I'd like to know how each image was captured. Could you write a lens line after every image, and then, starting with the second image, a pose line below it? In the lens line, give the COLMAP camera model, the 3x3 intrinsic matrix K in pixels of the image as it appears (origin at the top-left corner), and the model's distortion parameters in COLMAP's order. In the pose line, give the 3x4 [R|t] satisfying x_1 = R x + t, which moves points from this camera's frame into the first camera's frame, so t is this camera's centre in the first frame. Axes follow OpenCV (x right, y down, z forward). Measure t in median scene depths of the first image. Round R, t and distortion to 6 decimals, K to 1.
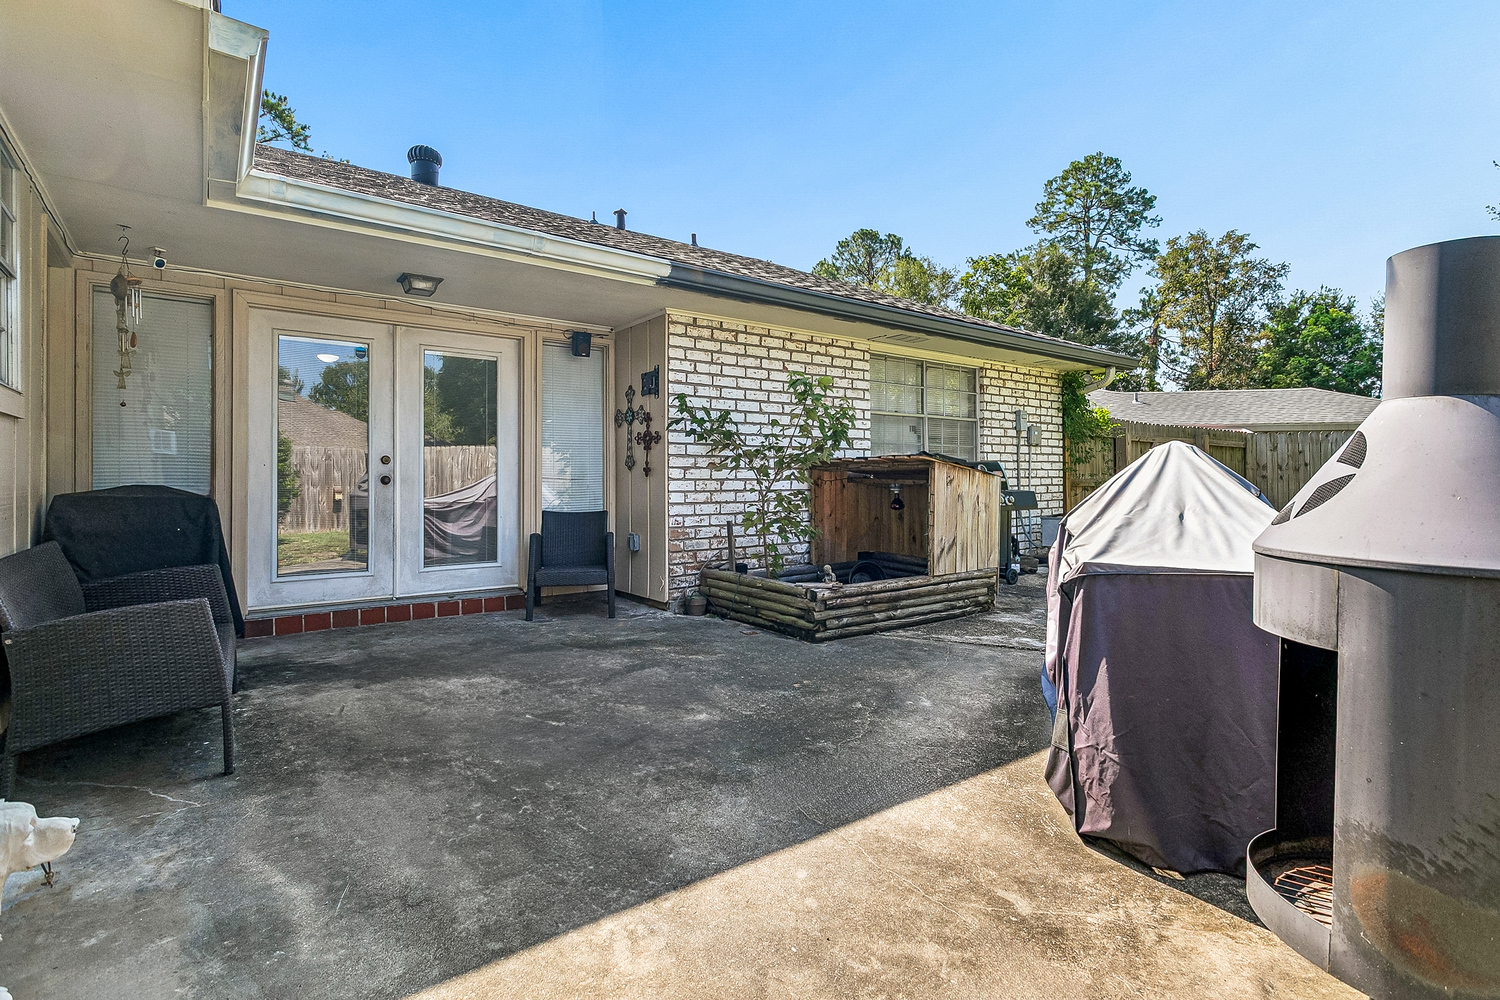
lens RADIAL K [[702.4, 0, 791.6], [0, 702.4, 476.8], [0, 0, 1]] dist [0.003673, 0.001300]
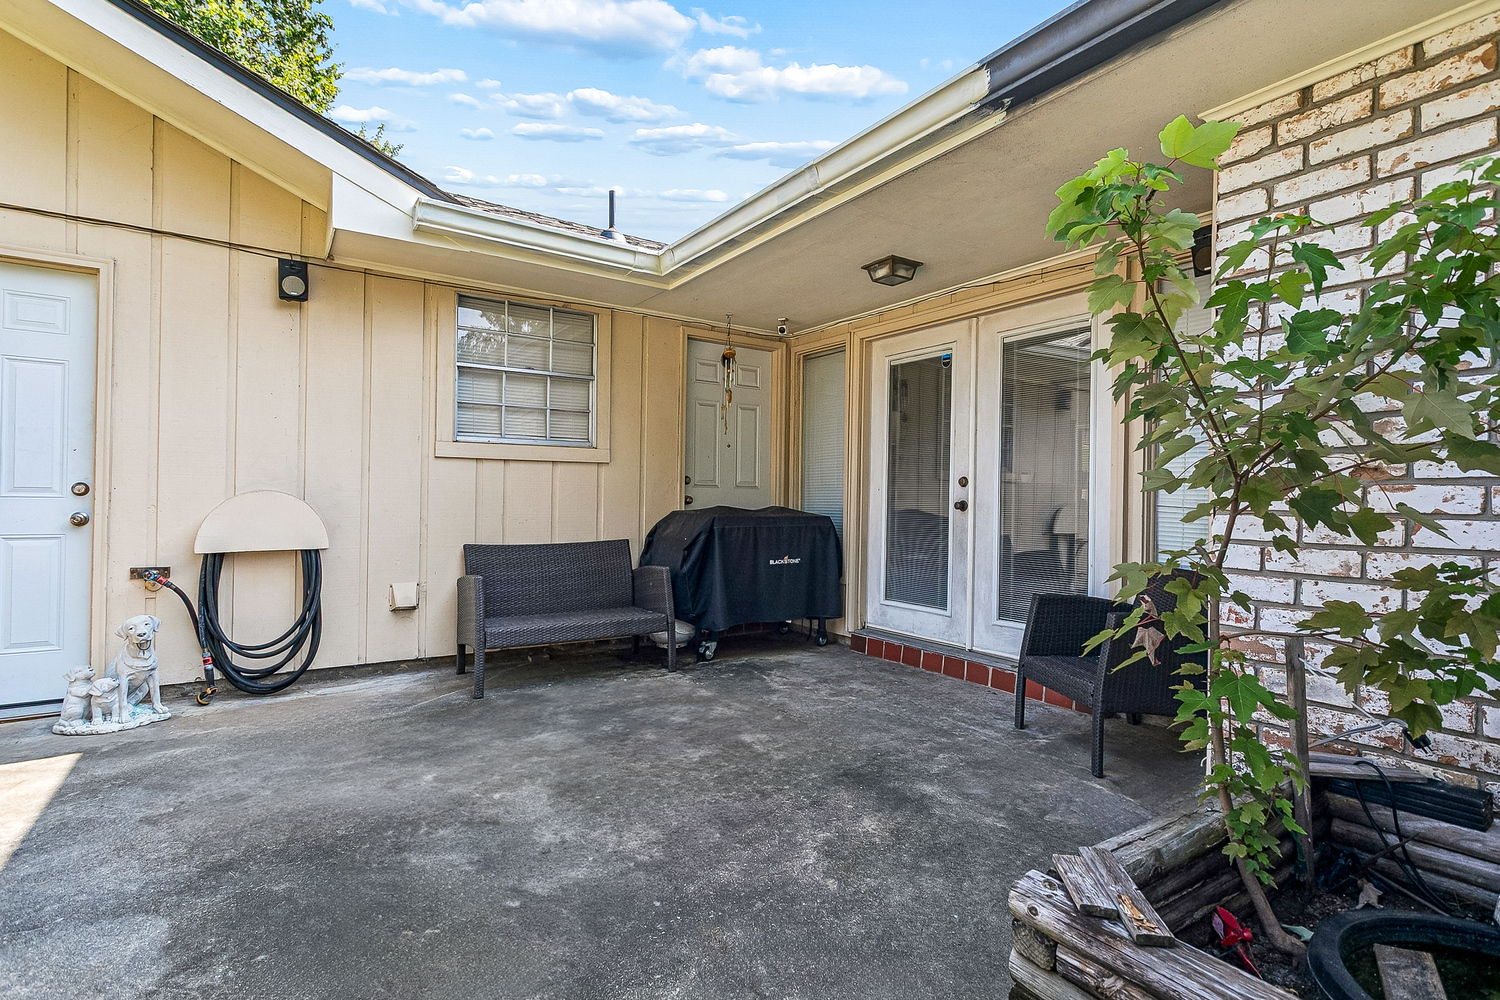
lens RADIAL K [[702.4, 0, 697.3], [0, 702.4, 499.2], [0, 0, 1]] dist [0.003673, 0.001300]
pose [[-0.107128, 0.000102, -0.994245, 0.178401], [-0.012881, 0.999916, 0.001490, -0.000167], [0.994162, 0.012967, -0.107118, 0.459900]]
